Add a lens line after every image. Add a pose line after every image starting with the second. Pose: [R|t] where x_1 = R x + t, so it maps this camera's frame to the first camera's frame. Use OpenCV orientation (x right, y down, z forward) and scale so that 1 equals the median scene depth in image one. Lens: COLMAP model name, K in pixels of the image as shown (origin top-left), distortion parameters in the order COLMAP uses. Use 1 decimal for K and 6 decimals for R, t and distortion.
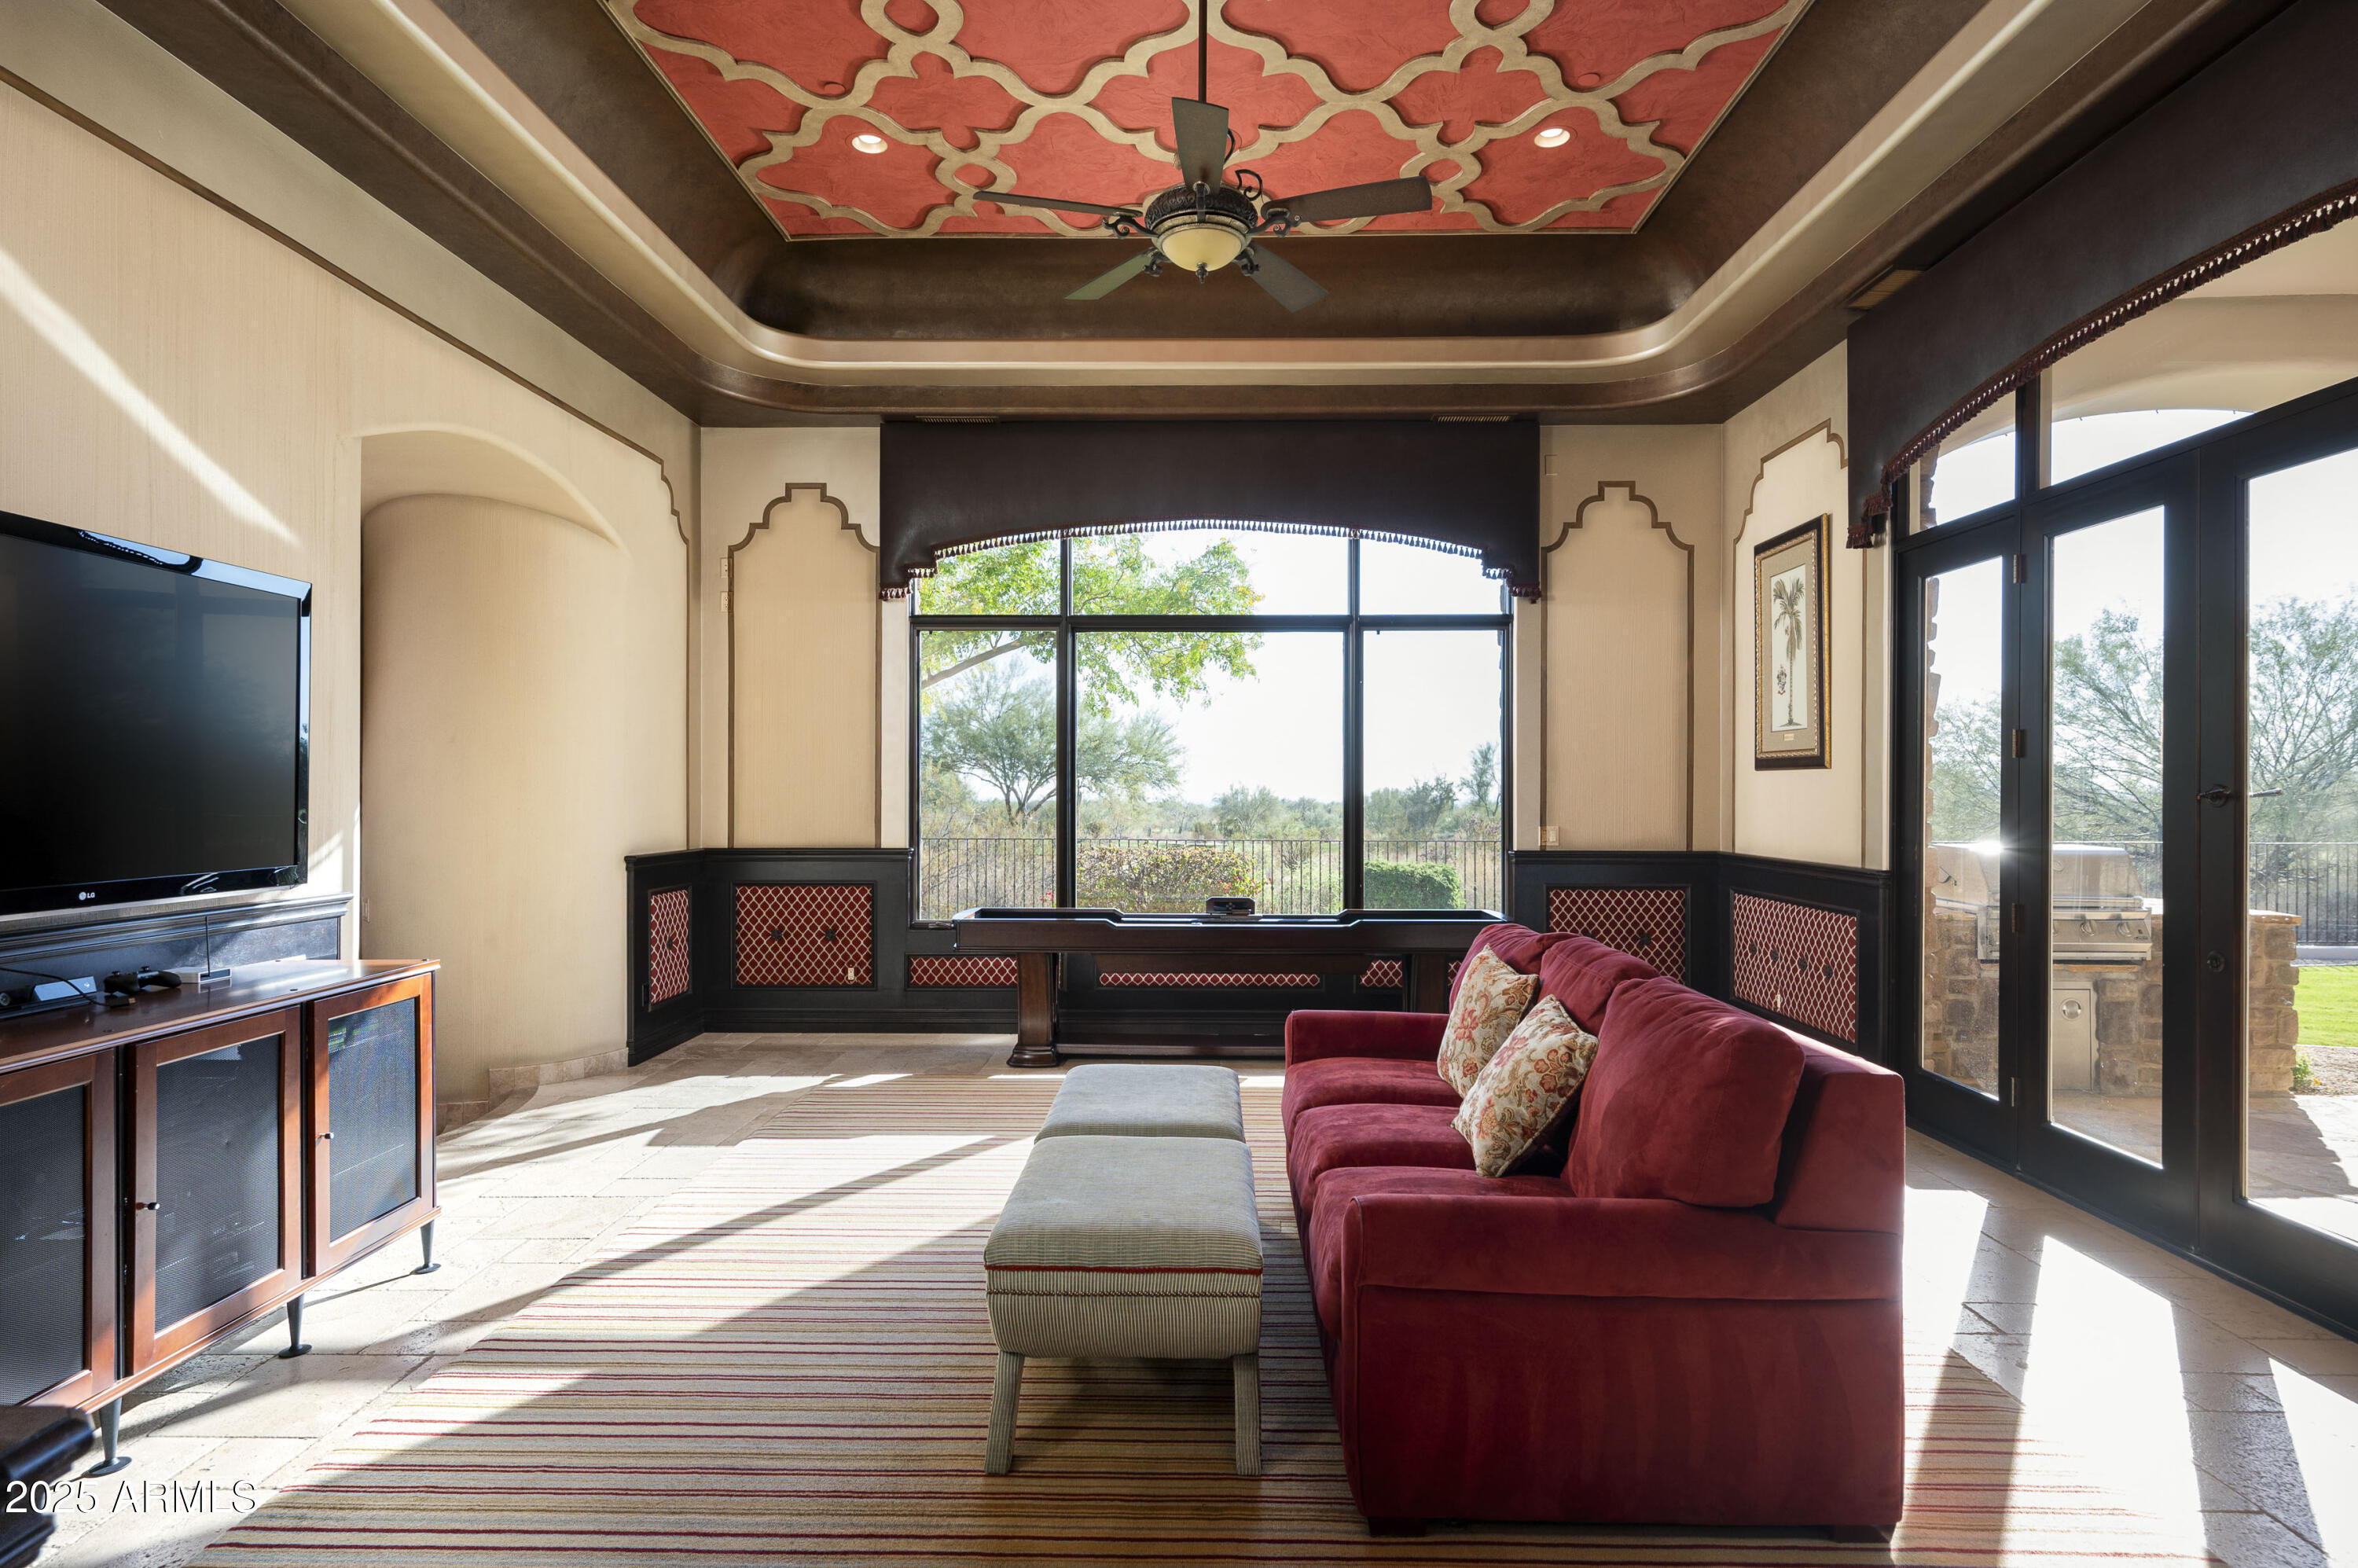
lens RADIAL K [[1225.1, 0, 1171.3], [0, 1225.1, 791.1], [0, 0, 1]] dist [0.000566, 0.000481]
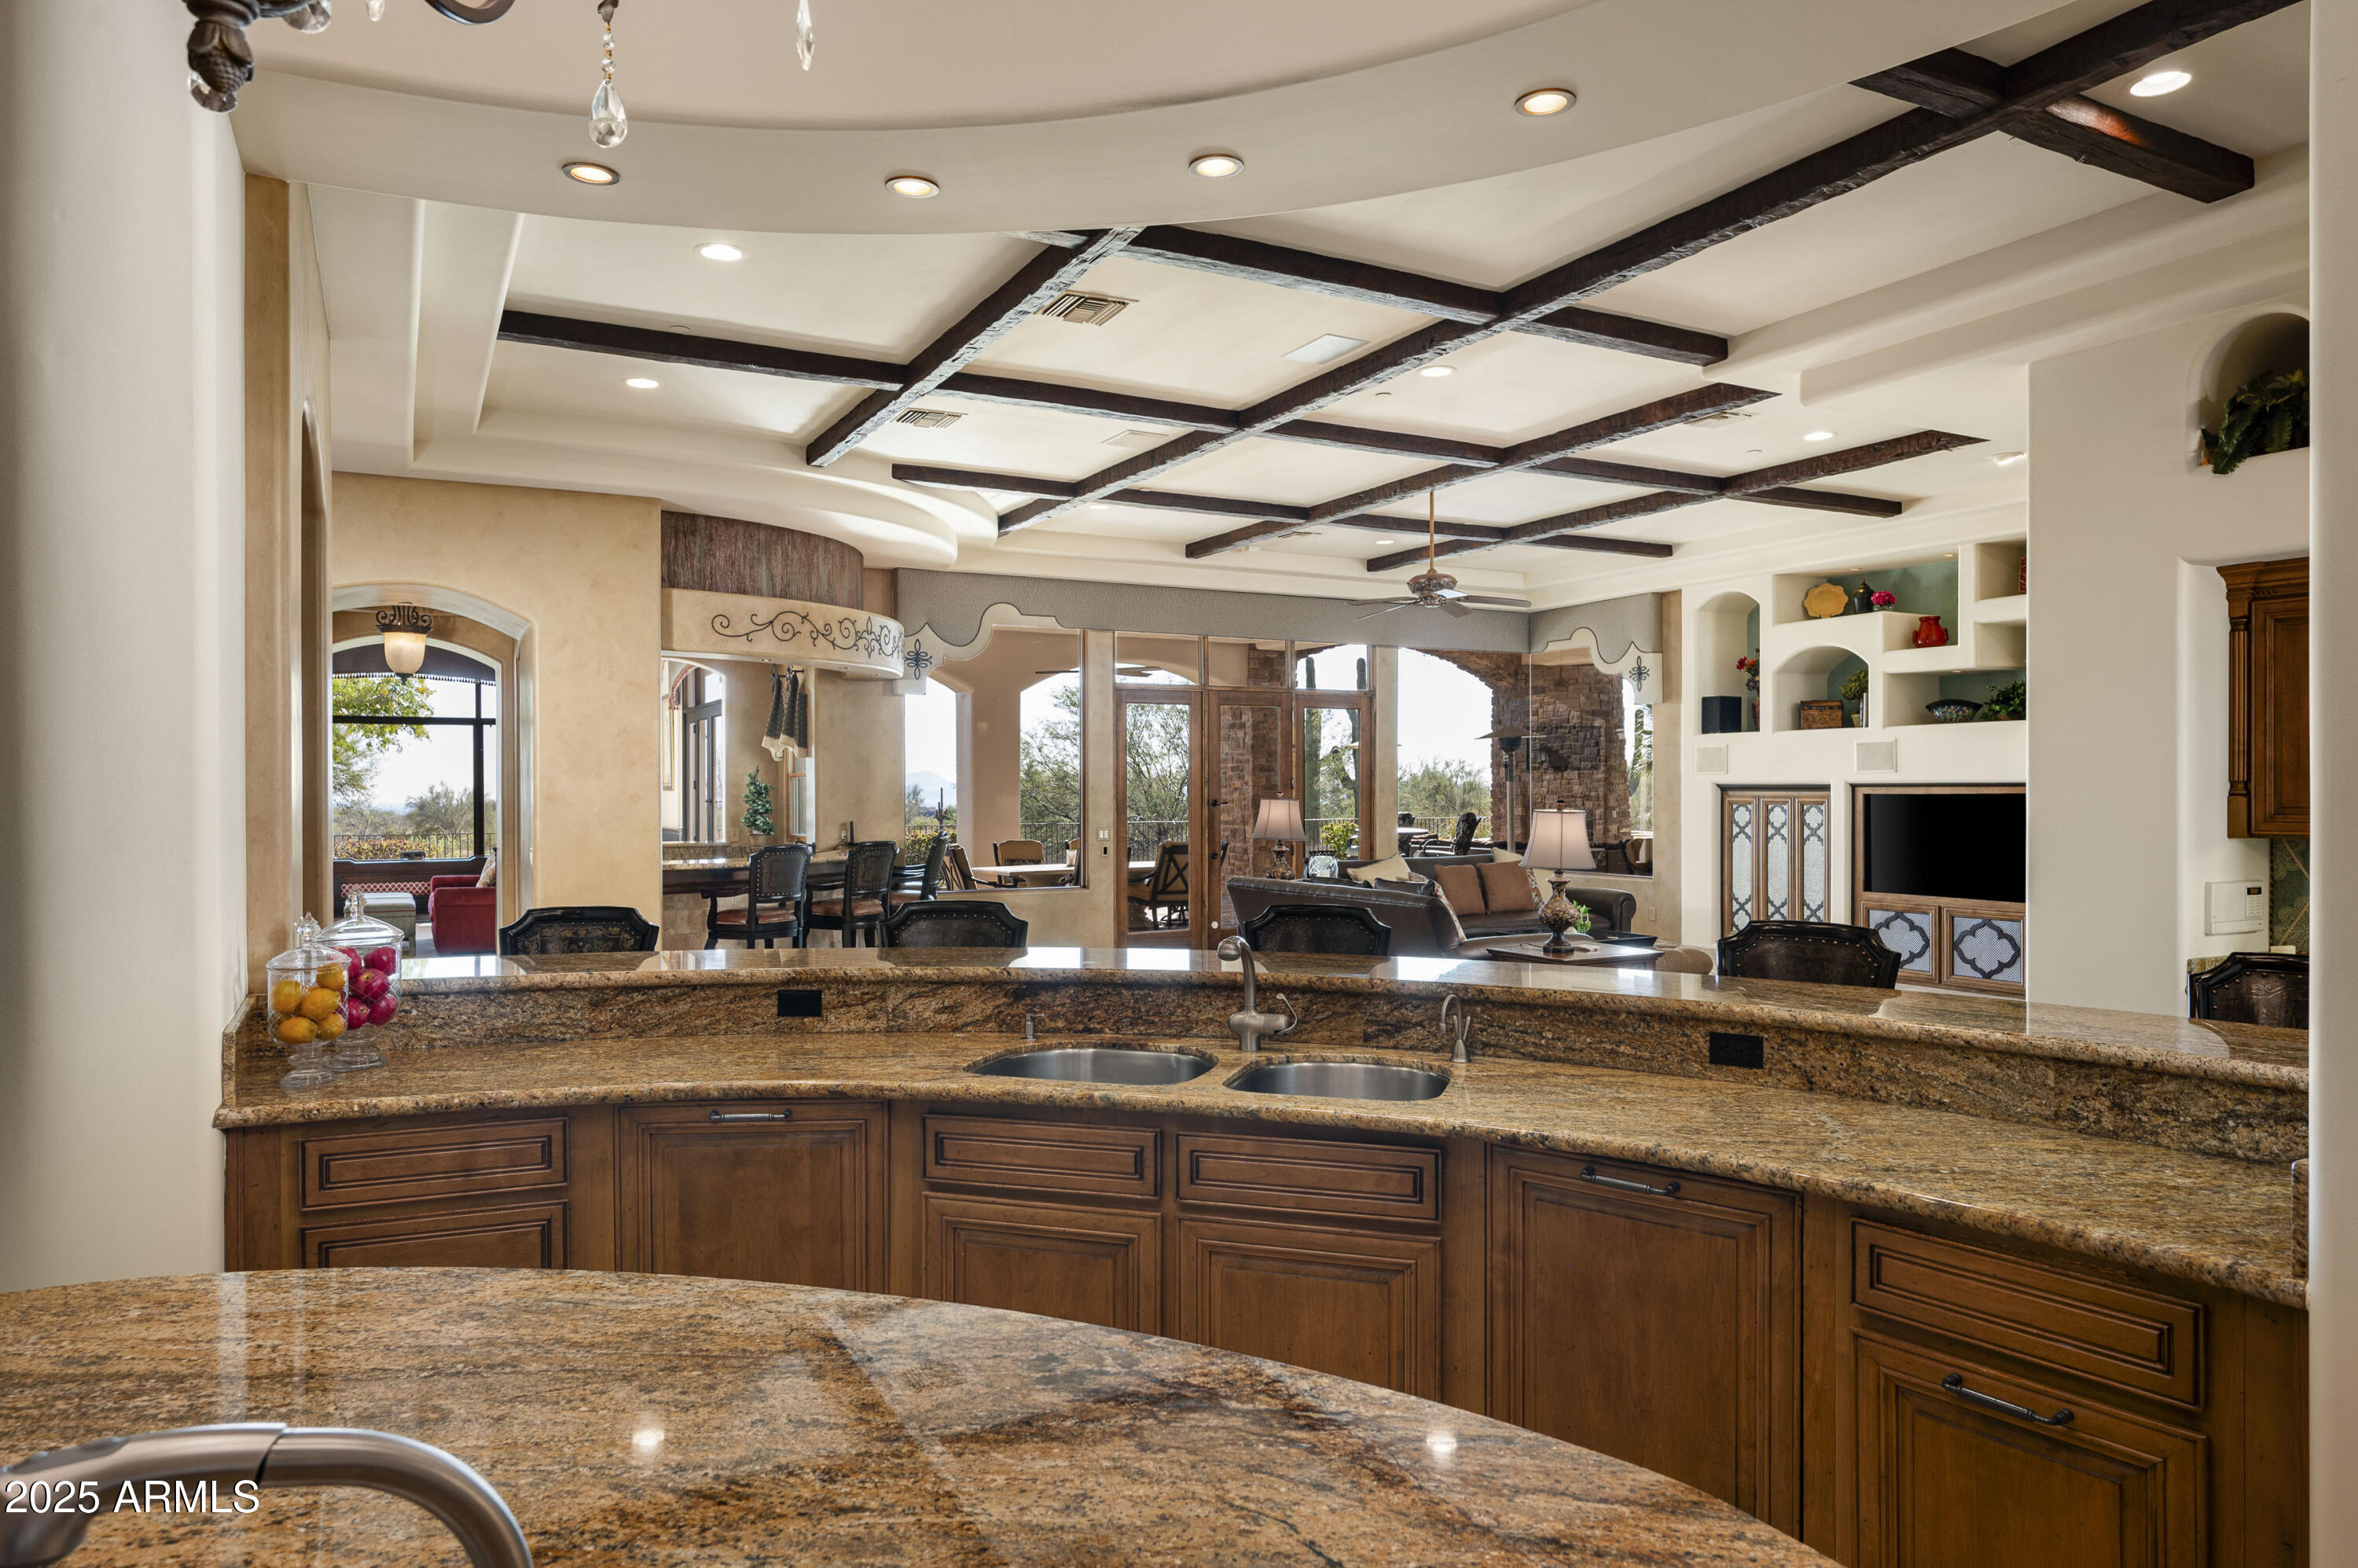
lens RADIAL K [[1443.6, 0, 1179.8], [0, 1443.6, 793.8], [0, 0, 1]] dist [0.005537, 0.001039]
pose [[0.865485, -0.004558, 0.500914, -0.010662], [0.003741, 0.999990, 0.002636, -0.002699], [-0.500920, -0.000408, 0.865493, -0.345055]]
